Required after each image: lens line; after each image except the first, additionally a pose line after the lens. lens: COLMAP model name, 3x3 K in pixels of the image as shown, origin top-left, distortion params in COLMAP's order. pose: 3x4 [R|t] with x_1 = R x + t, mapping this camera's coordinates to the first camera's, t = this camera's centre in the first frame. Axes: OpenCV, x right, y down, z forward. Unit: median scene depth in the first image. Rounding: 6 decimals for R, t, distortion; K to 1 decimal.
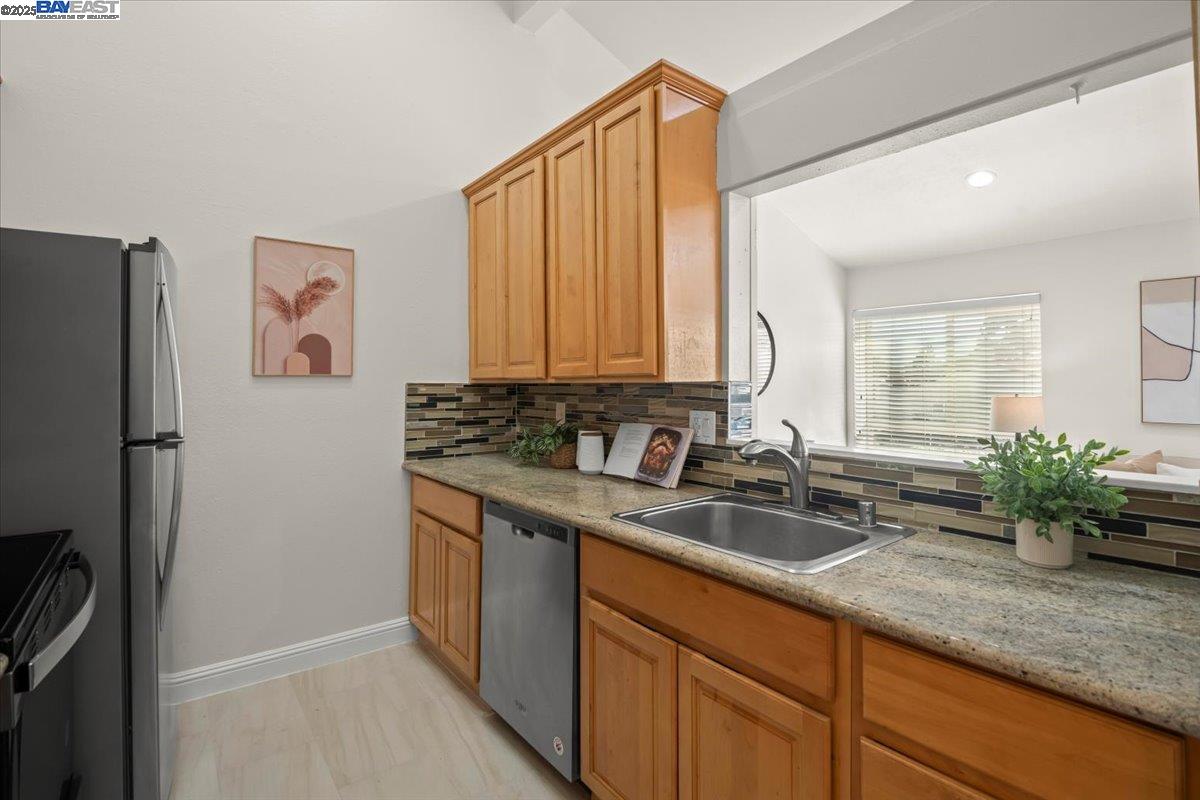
lens RADIAL K [[549.5, 0, 606.7], [0, 549.5, 372.4], [0, 0, 1]] dist [0.005654, -0.012400]
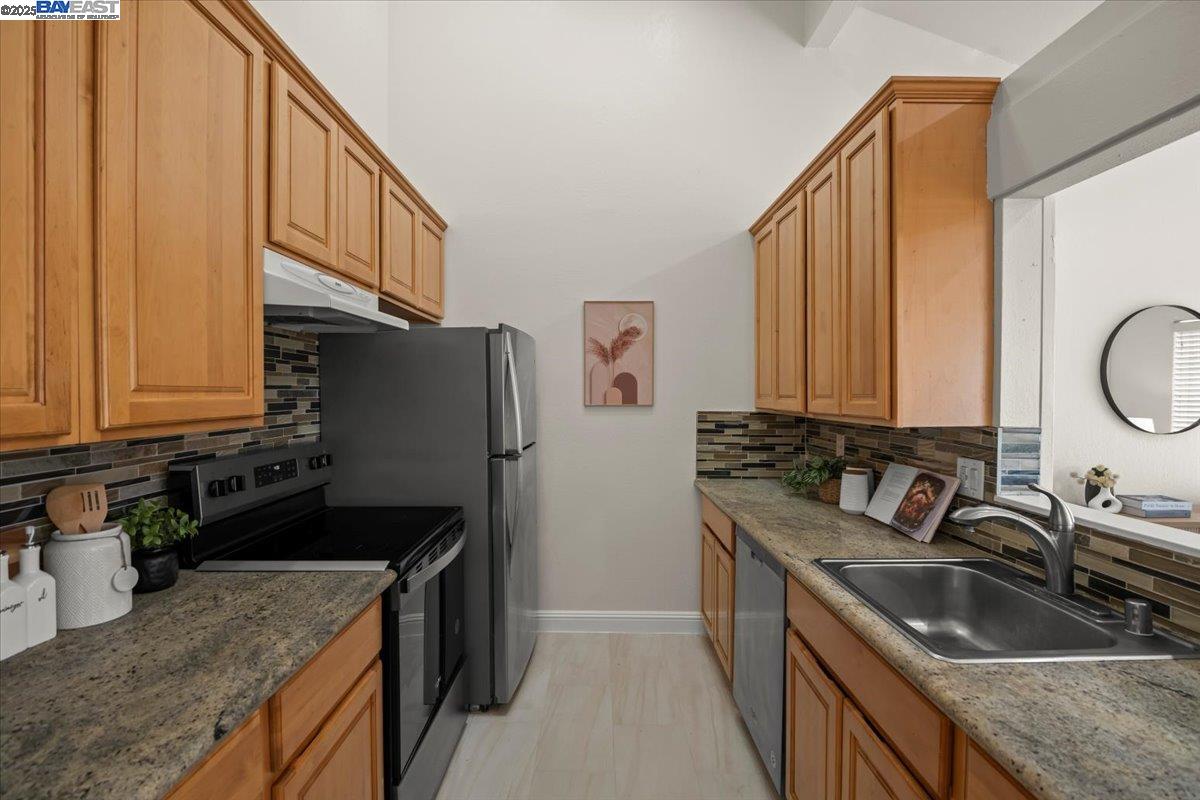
lens RADIAL K [[549.5, 0, 603.8], [0, 549.5, 402.5], [0, 0, 1]] dist [0.005654, -0.012400]
pose [[0.786659, 0.013422, -0.617242, 0.241612], [0.009917, 0.999360, 0.034370, -0.051297], [0.617309, -0.033159, 0.786022, -0.028650]]
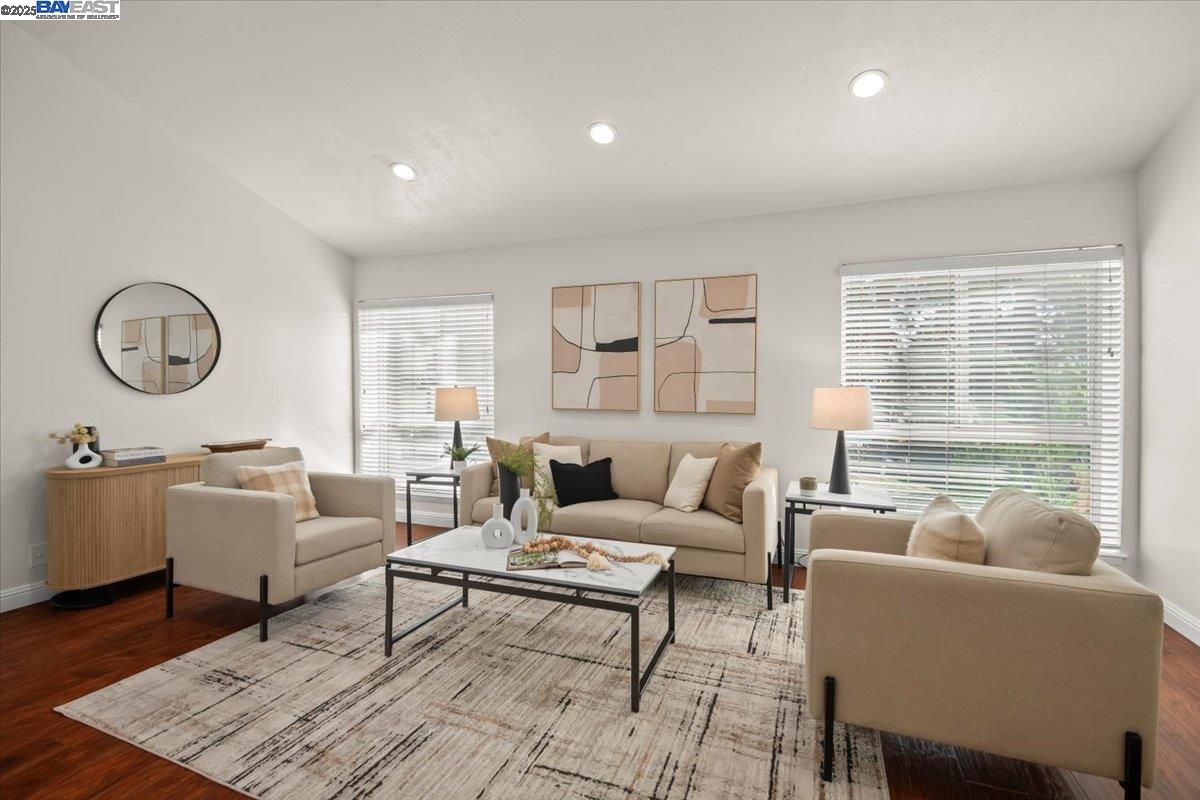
lens RADIAL K [[549.5, 0, 605.9], [0, 549.5, 393.9], [0, 0, 1]] dist [0.005654, -0.012400]
pose [[0.869309, -0.011677, 0.494131, 0.877134], [-0.006235, 0.999382, 0.034584, 0.028497], [-0.494230, -0.033145, 0.868699, -0.120036]]
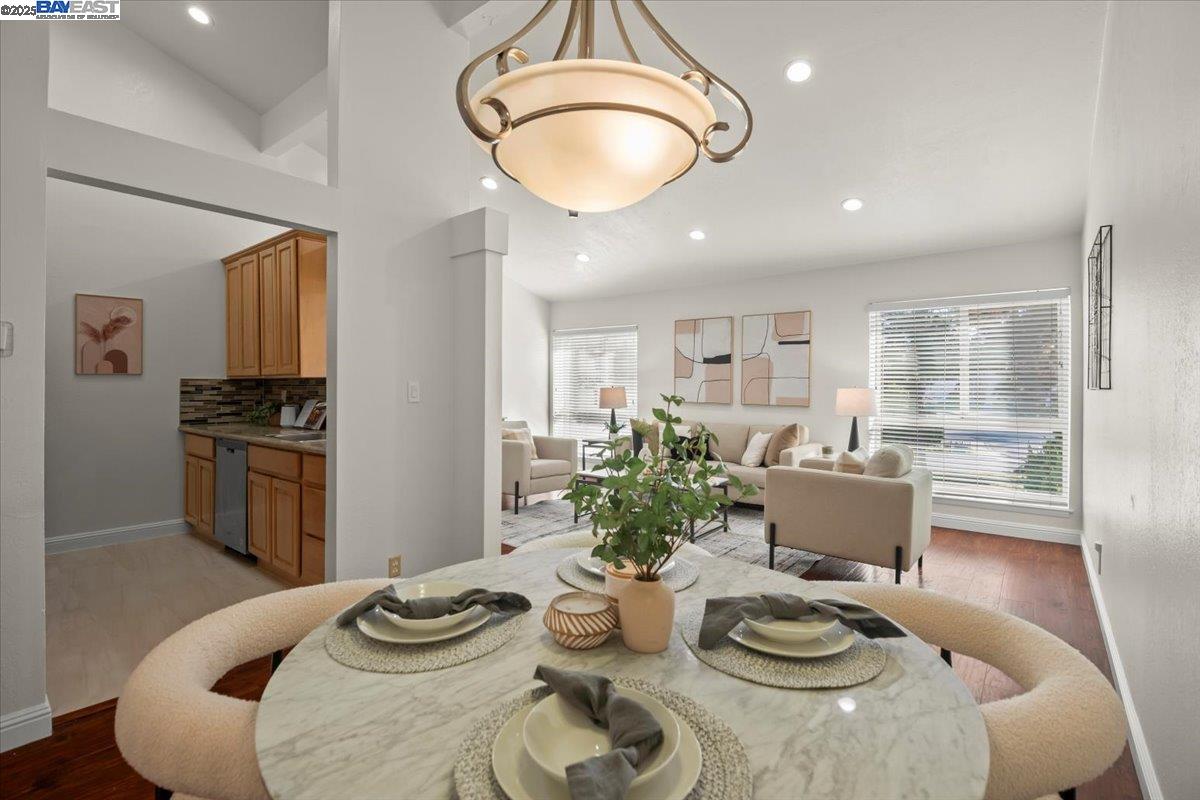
lens RADIAL K [[549.5, 0, 598.4], [0, 549.5, 382.8], [0, 0, 1]] dist [0.005654, -0.012400]
pose [[0.978008, -0.000478, 0.208566, 0.665422], [-0.003253, 0.999841, 0.017546, -0.001472], [-0.208541, -0.017839, 0.977851, -1.123564]]
